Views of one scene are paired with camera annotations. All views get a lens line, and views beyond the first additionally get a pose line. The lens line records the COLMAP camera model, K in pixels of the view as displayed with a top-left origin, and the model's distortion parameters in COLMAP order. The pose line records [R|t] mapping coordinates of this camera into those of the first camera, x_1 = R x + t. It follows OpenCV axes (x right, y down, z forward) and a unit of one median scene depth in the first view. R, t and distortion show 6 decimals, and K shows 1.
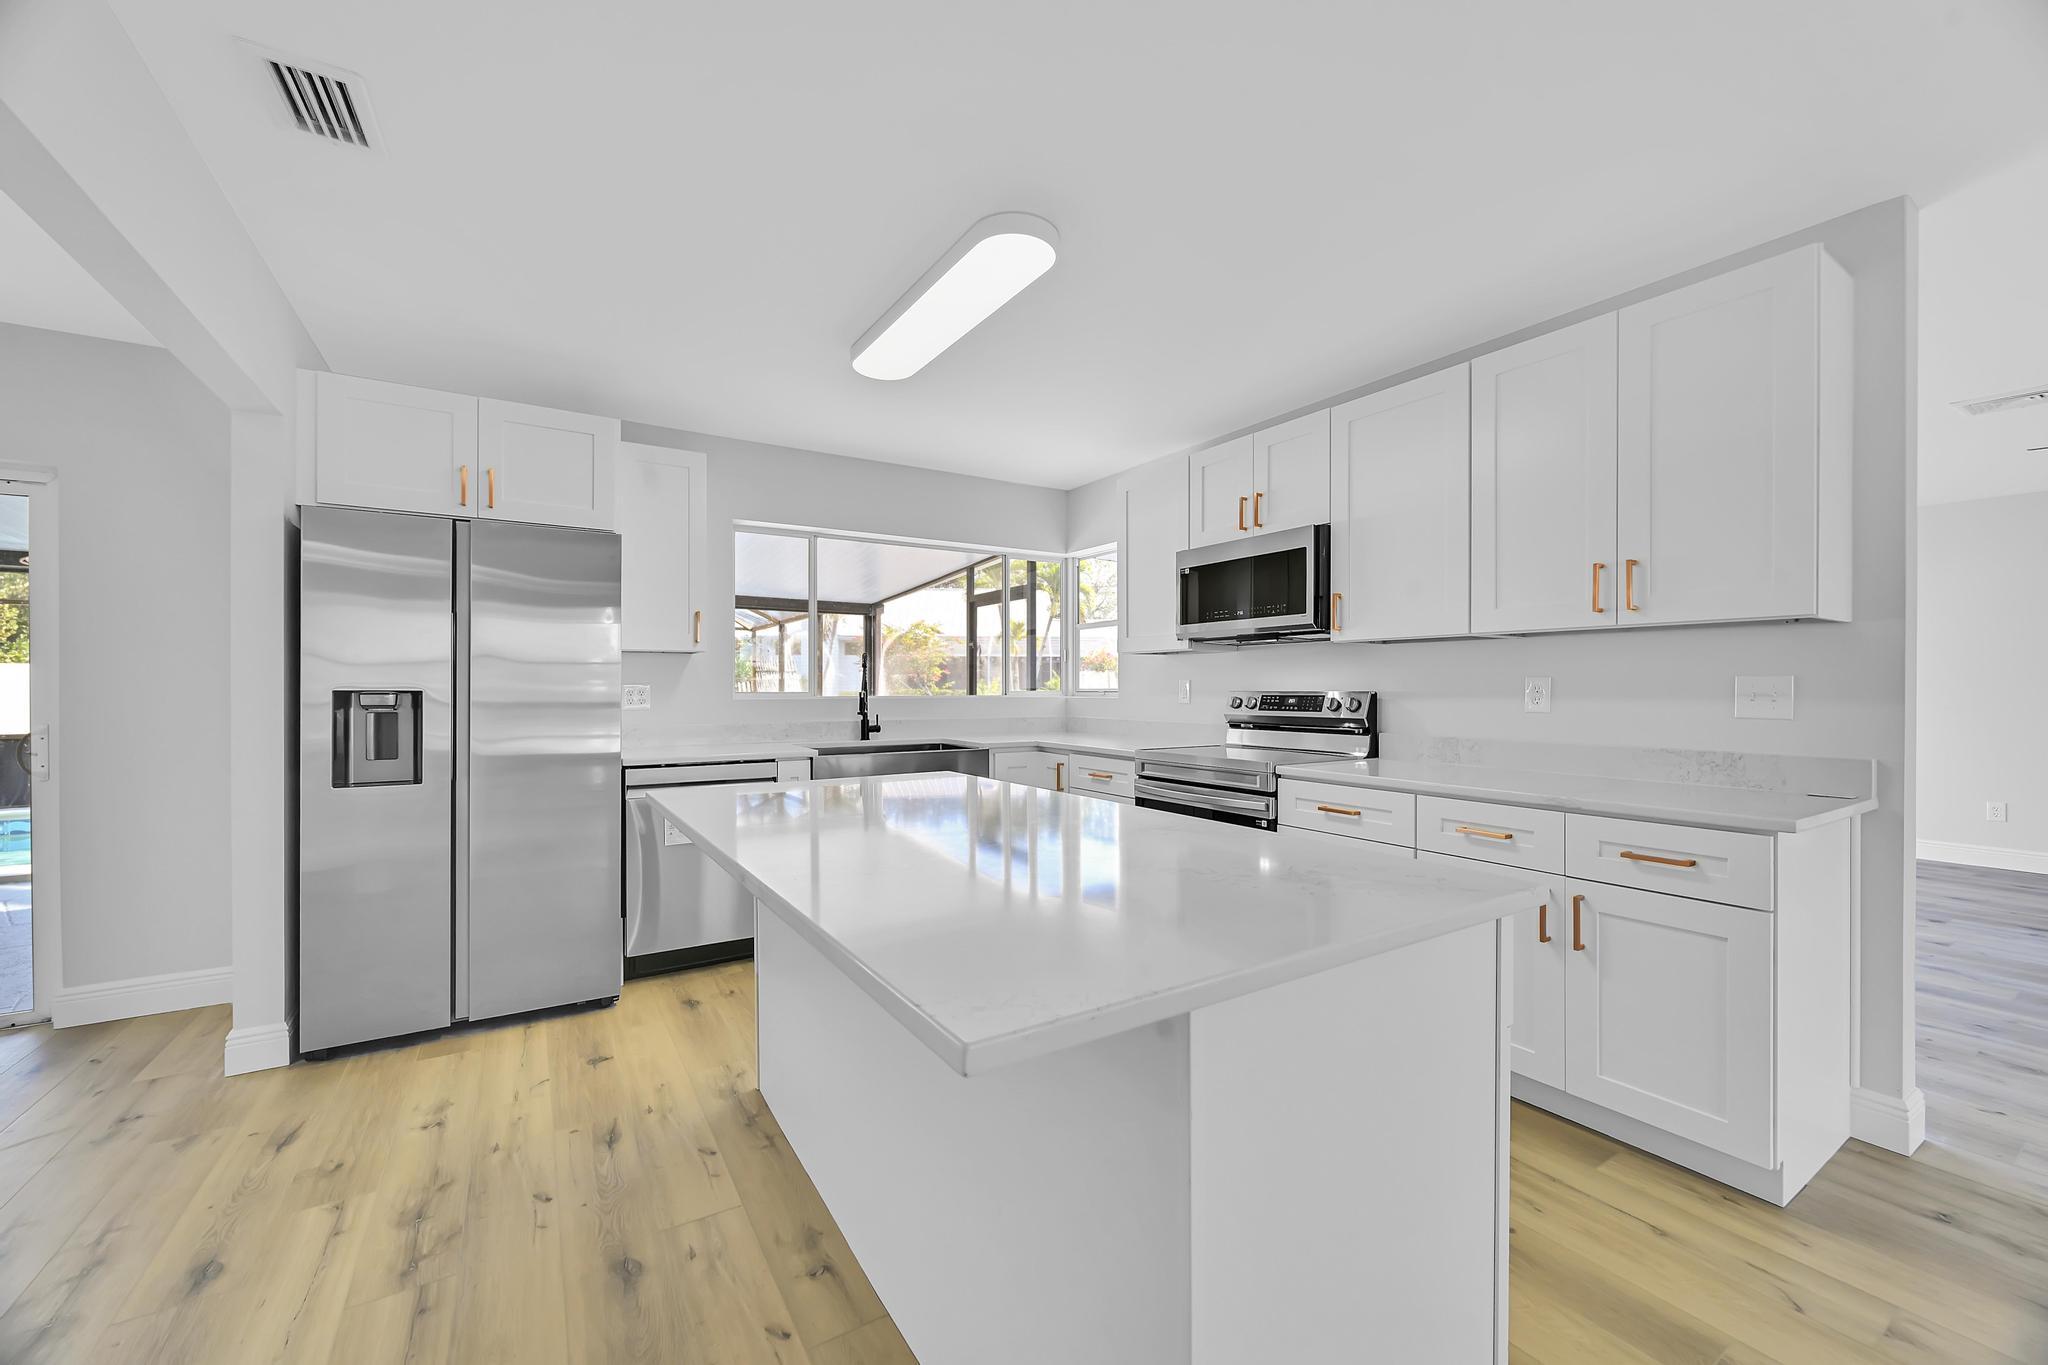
lens RADIAL K [[801.7, 0, 1014.4], [0, 801.7, 694.6], [0, 0, 1]] dist [-0.001762, 0.000342]
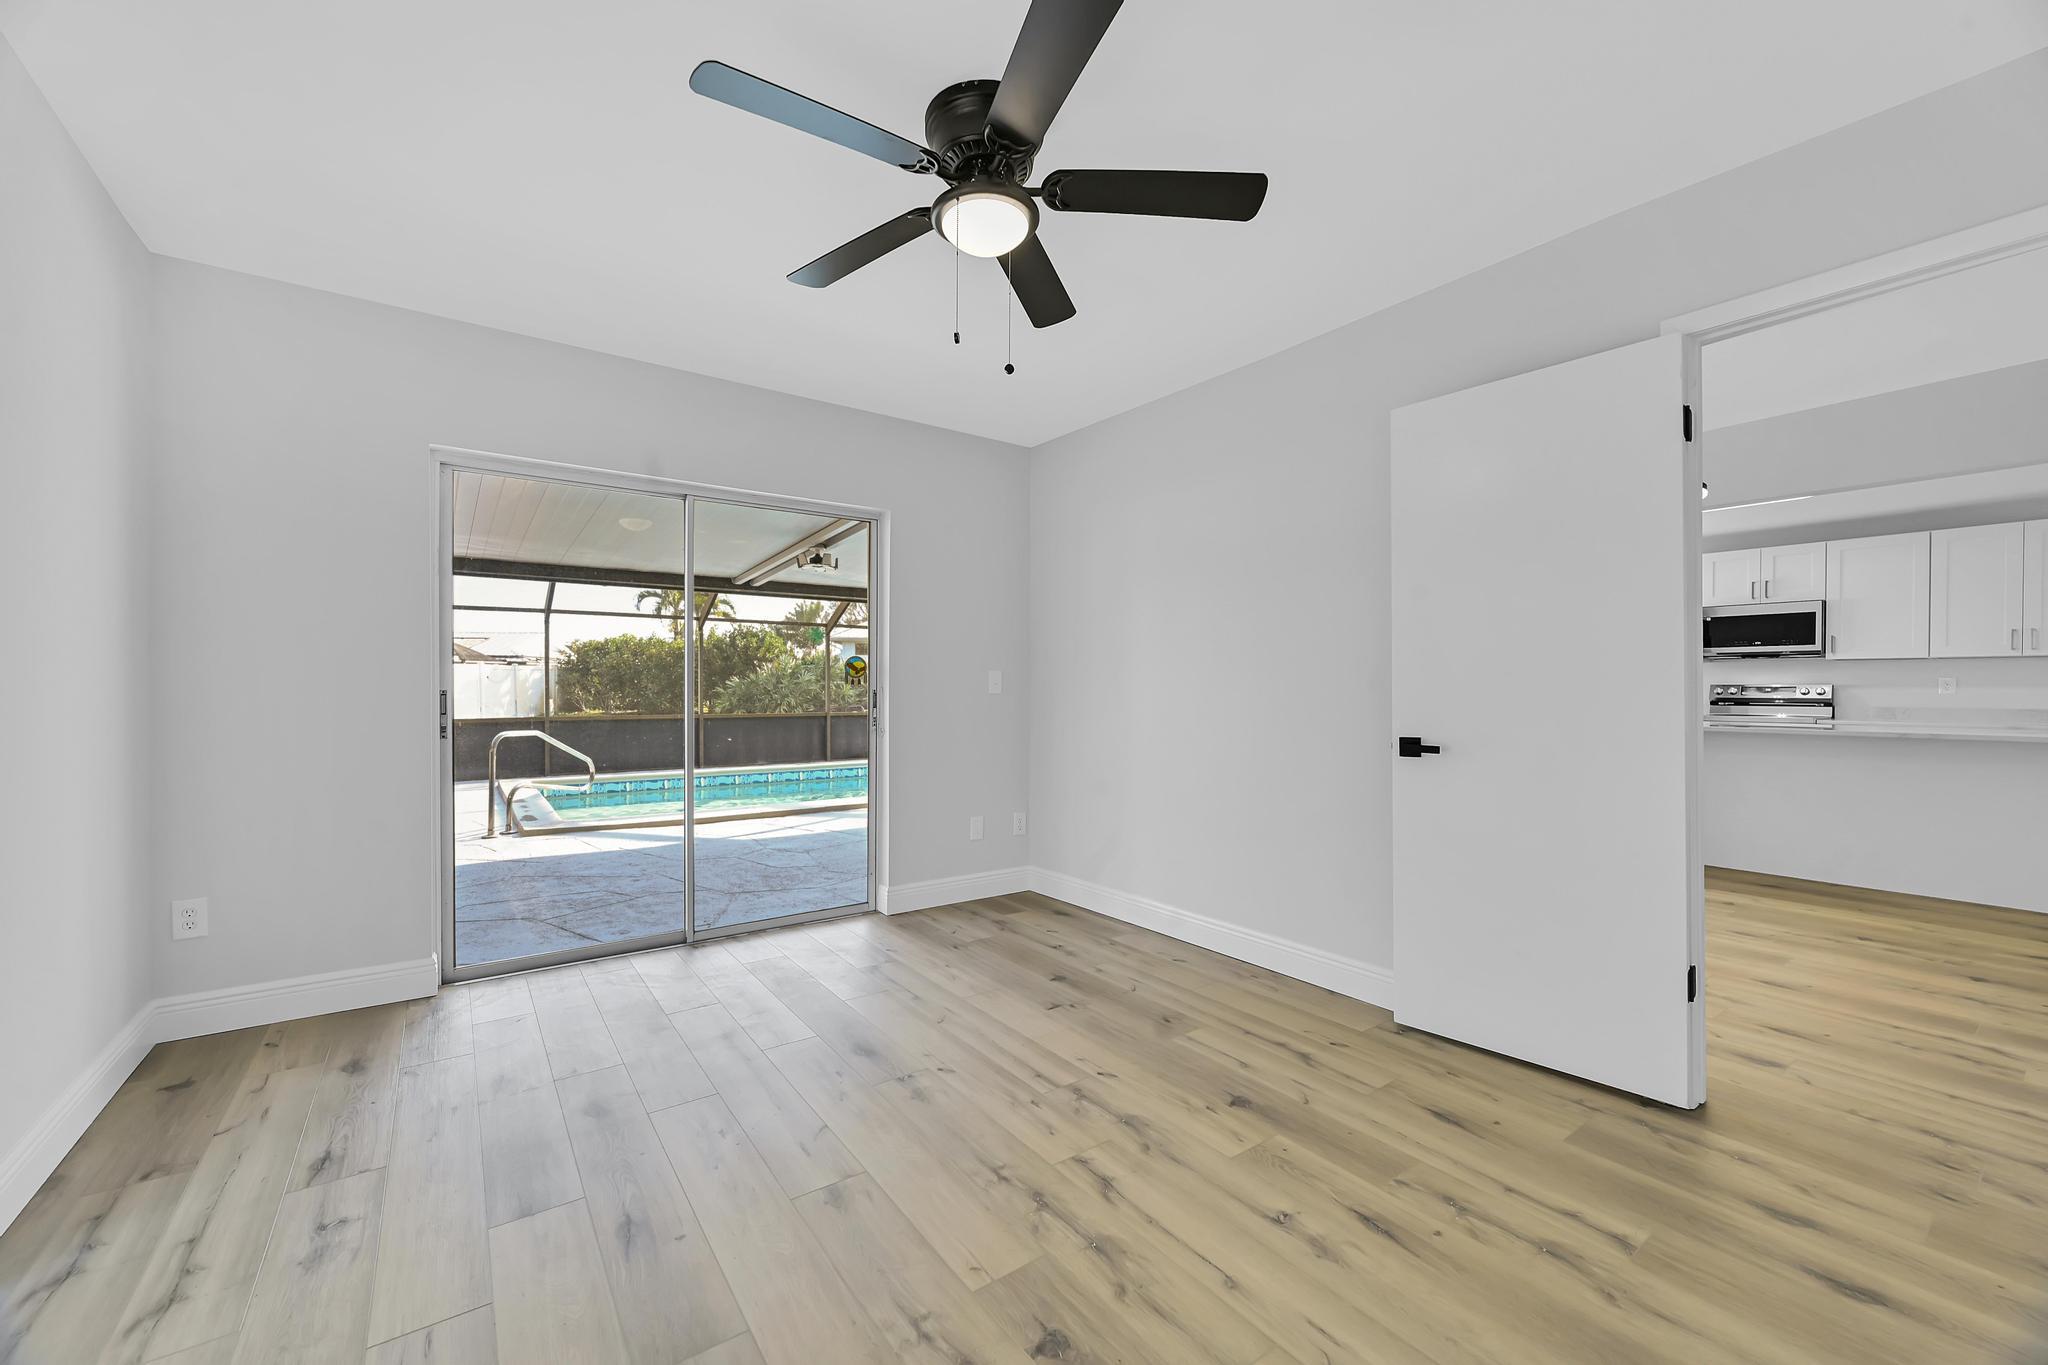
lens RADIAL K [[801.7, 0, 1023.5], [0, 801.7, 692.9], [0, 0, 1]] dist [-0.001762, 0.000342]
pose [[0.997703, 0.004560, 0.067593, -1.746611], [-0.004387, 0.999987, -0.002705, 0.032584], [-0.067605, 0.002403, 0.997709, -0.858550]]
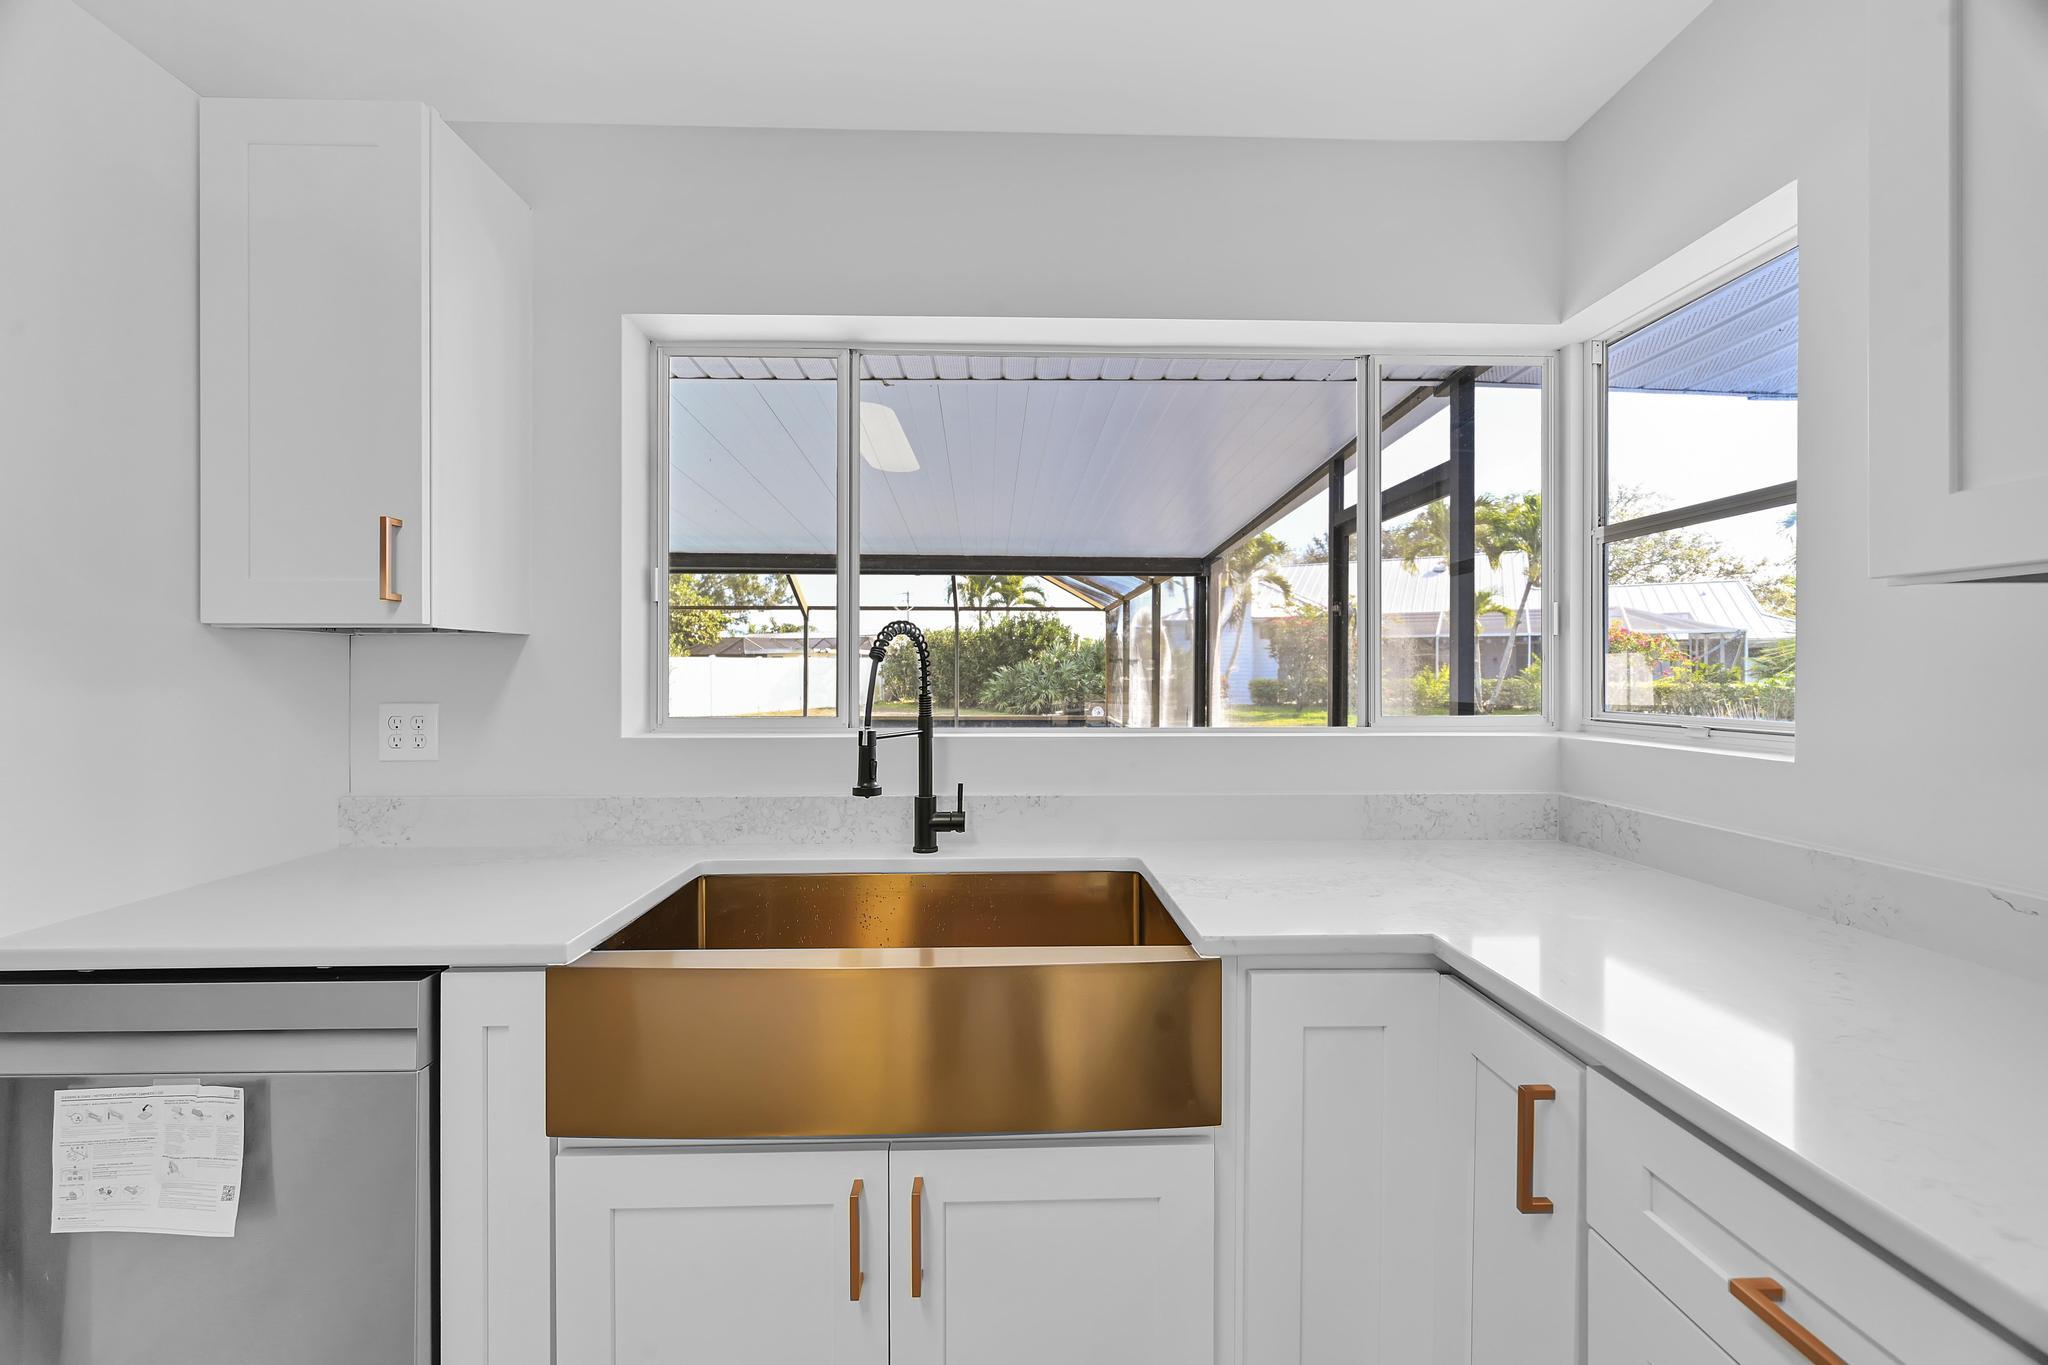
lens RADIAL K [[801.7, 0, 1027.6], [0, 801.7, 673.1], [0, 0, 1]] dist [-0.001762, 0.000342]
pose [[0.870171, 0.001206, -0.492748, 0.057930], [-0.005221, 0.999963, -0.006772, -0.035278], [0.492721, 0.008466, 0.870146, 0.977561]]
